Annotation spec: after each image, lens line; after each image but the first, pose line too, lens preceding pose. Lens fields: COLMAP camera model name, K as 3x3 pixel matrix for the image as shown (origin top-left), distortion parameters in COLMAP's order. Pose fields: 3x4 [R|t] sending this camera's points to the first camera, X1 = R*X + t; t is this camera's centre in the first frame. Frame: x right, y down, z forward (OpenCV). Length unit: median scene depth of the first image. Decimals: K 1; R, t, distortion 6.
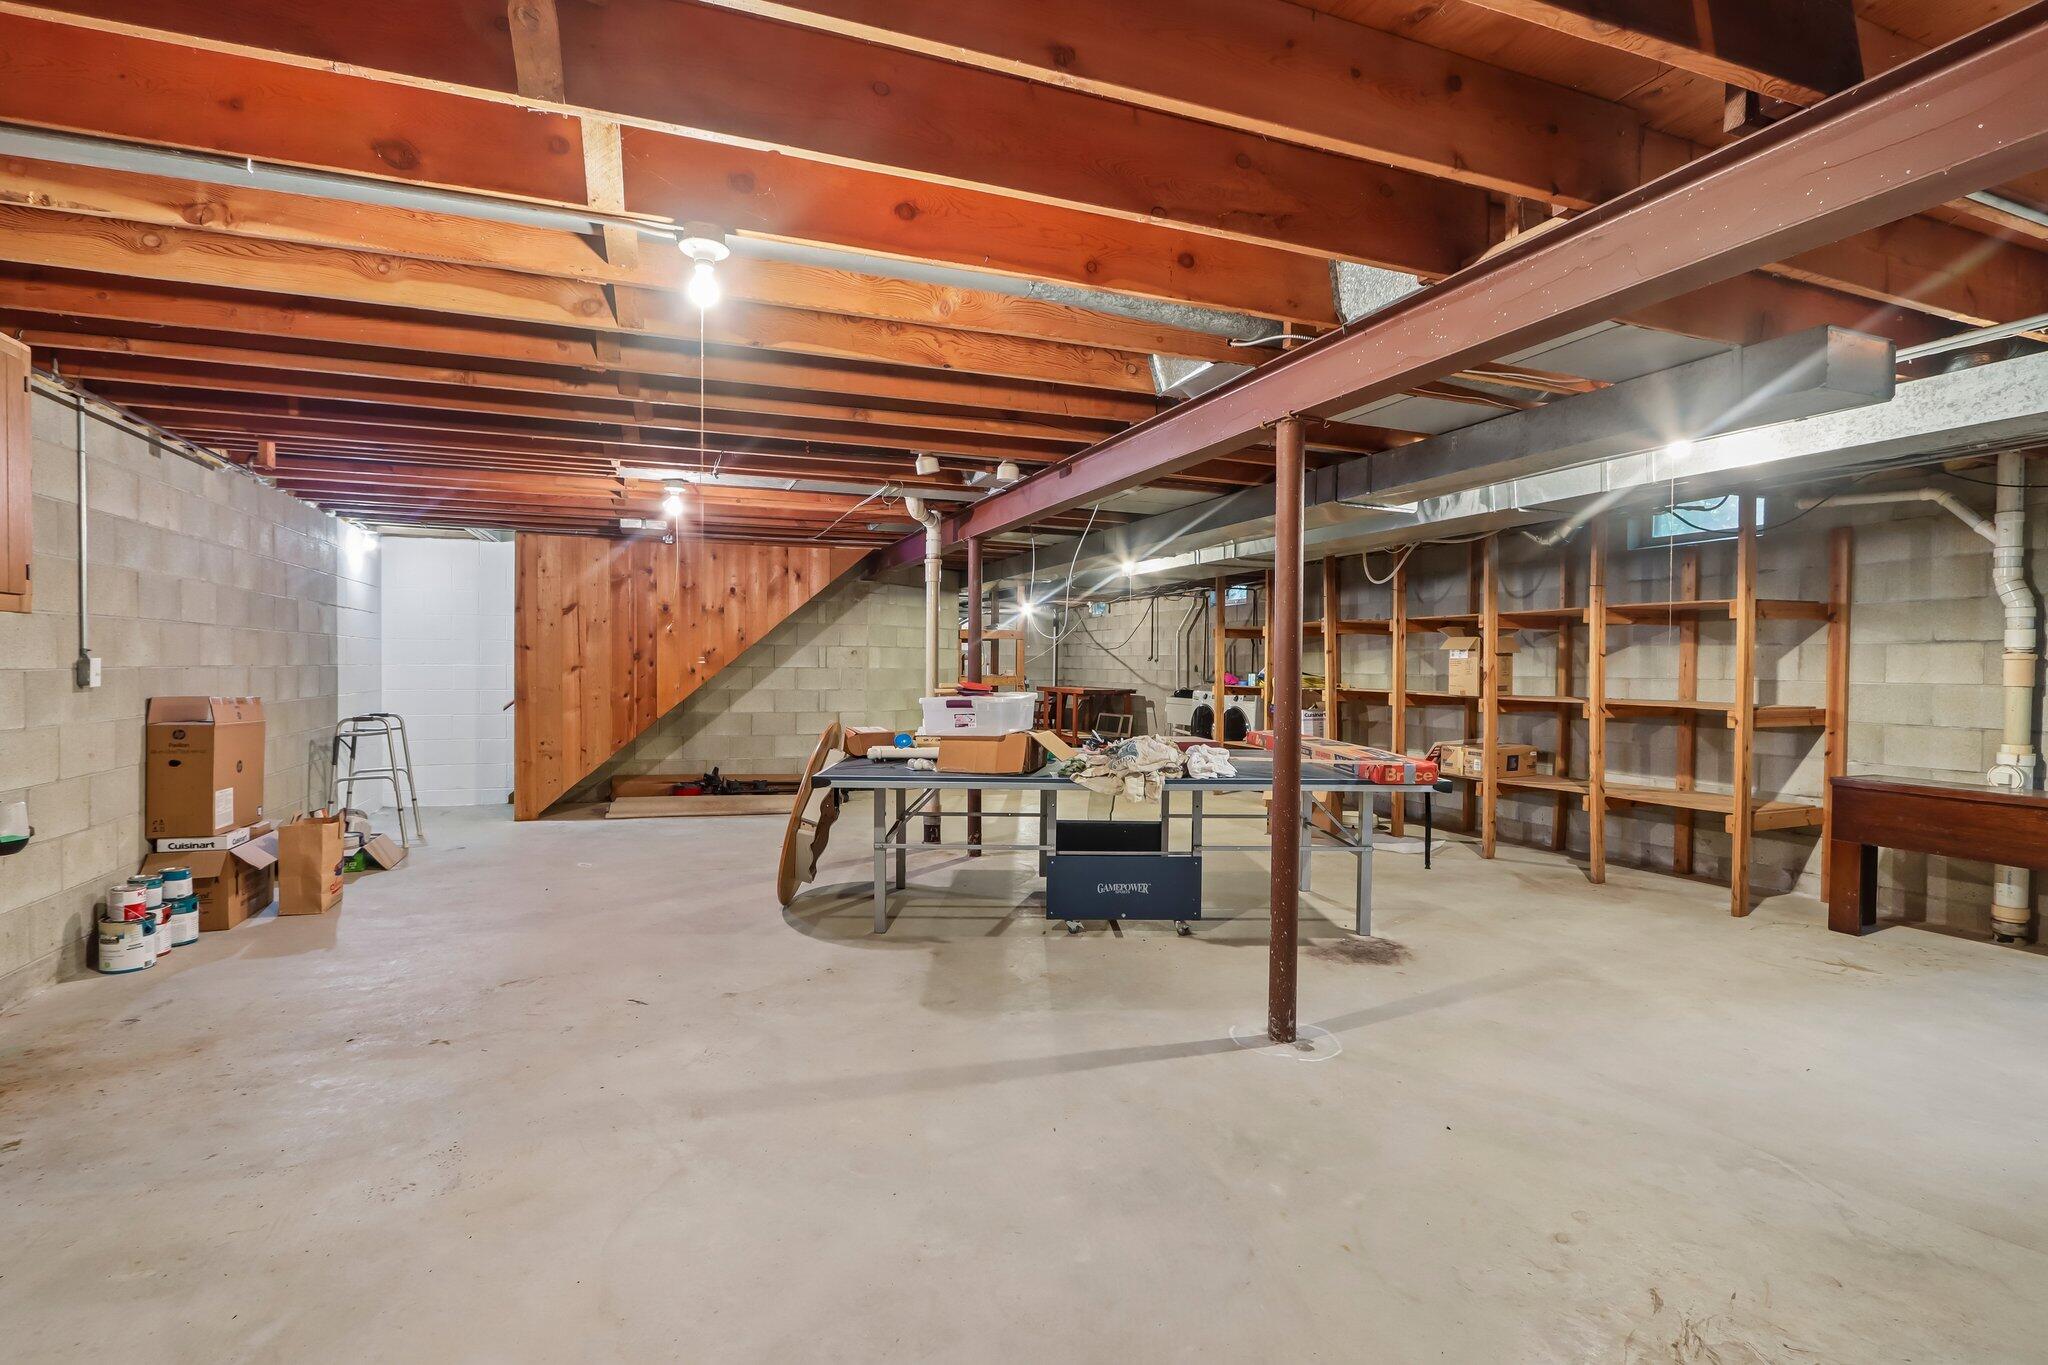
lens RADIAL K [[965.2, 0, 1021.1], [0, 965.2, 679.7], [0, 0, 1]] dist [-0.017191, 0.000739]
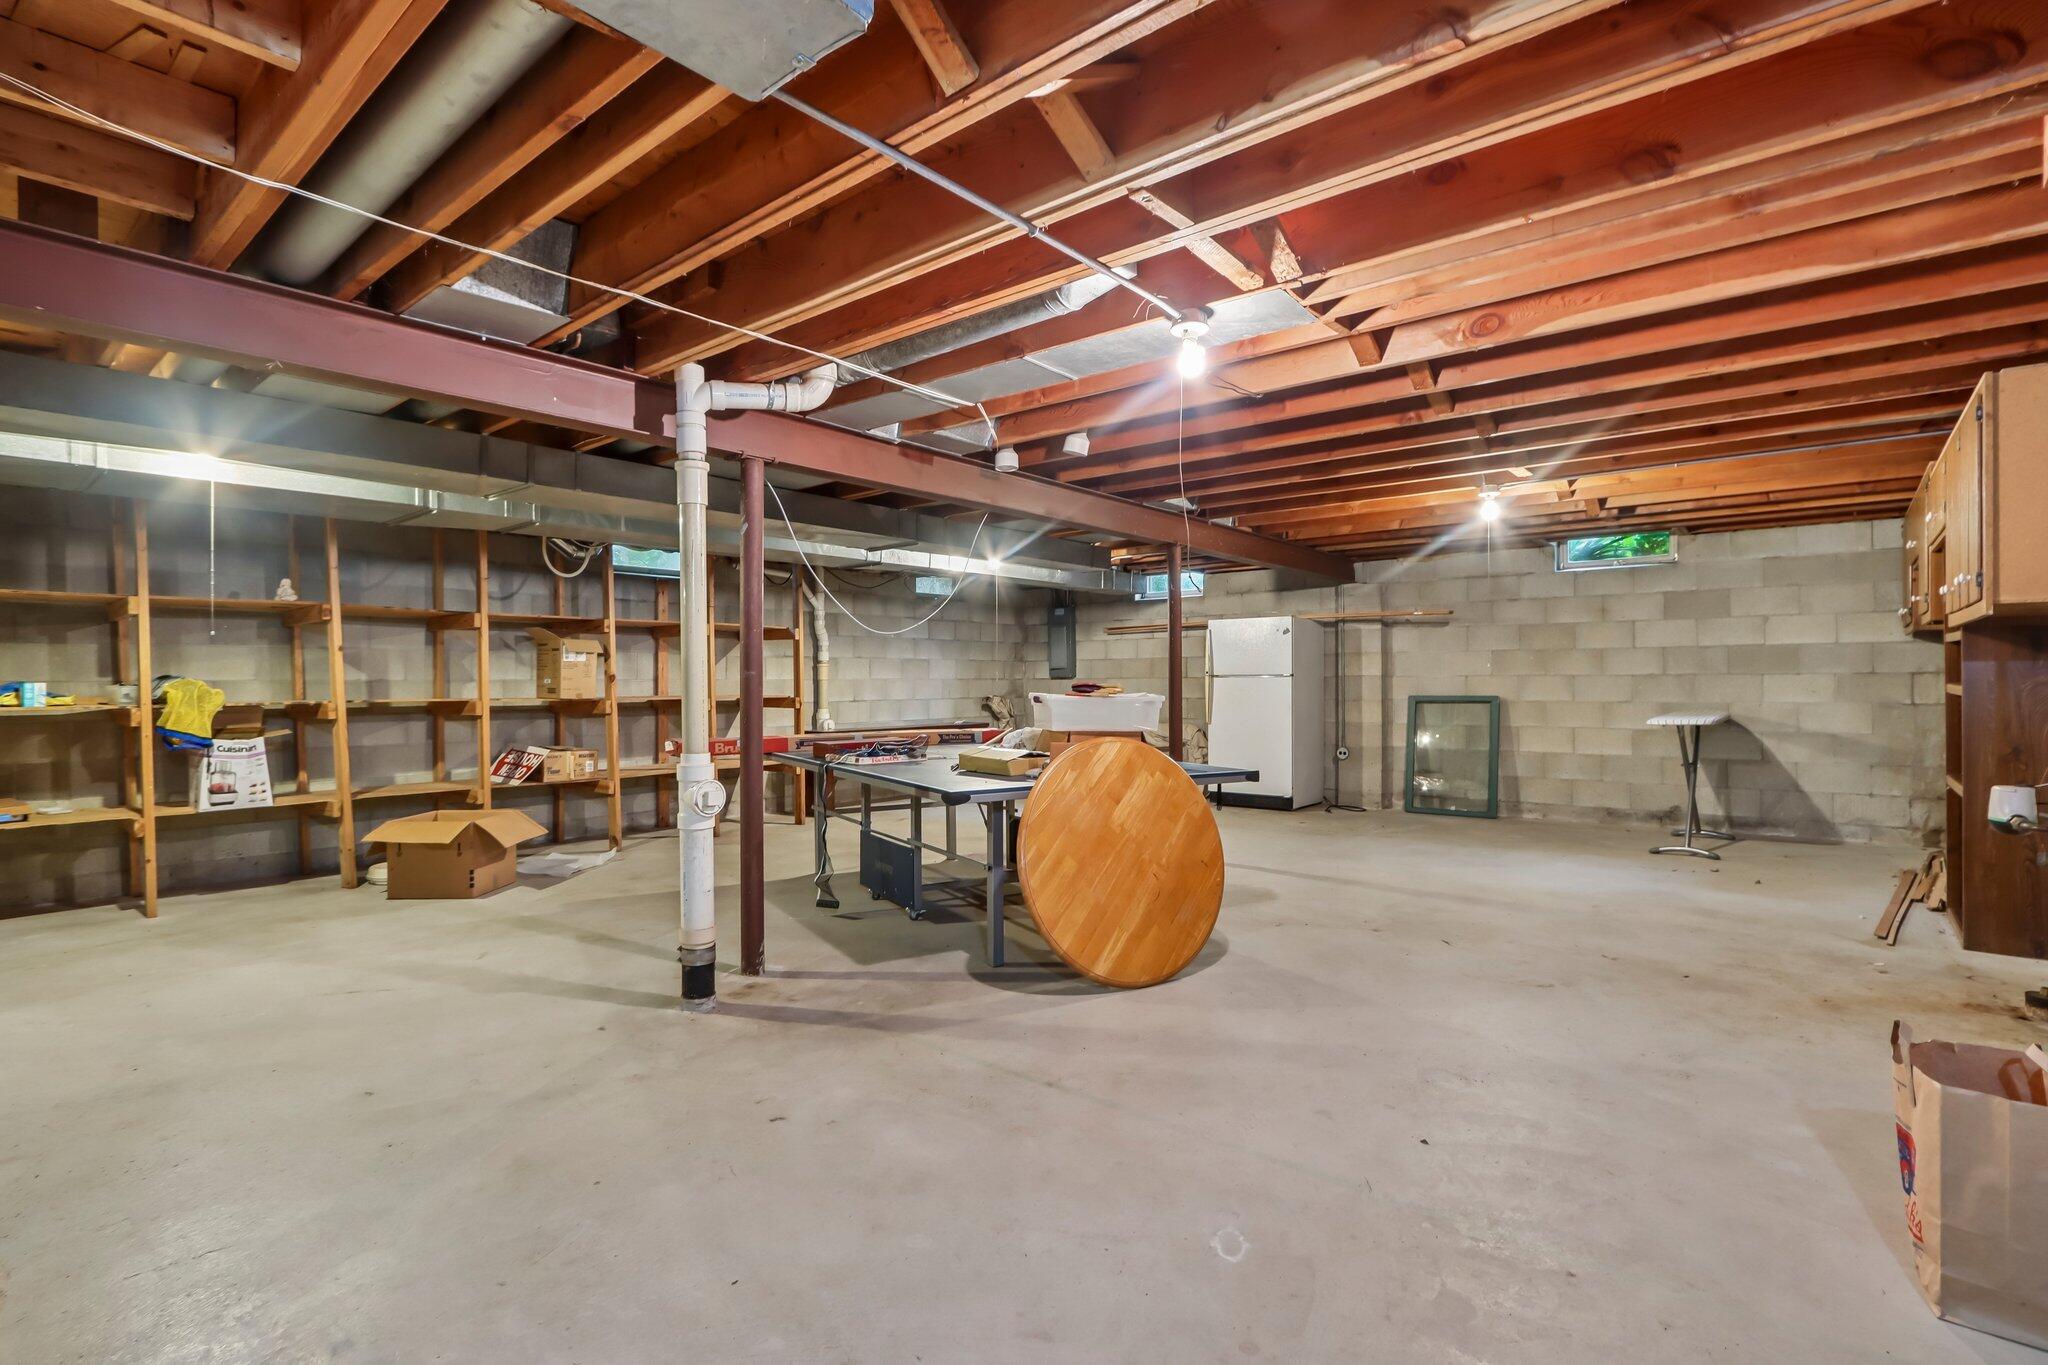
lens RADIAL K [[965.2, 0, 1024.6], [0, 965.2, 682.2], [0, 0, 1]] dist [-0.017191, 0.000739]
pose [[-0.483004, -0.008689, 0.875575, -0.633856], [0.013939, 0.999748, 0.017610, -0.011482], [-0.875507, 0.020710, -0.482761, 1.080560]]
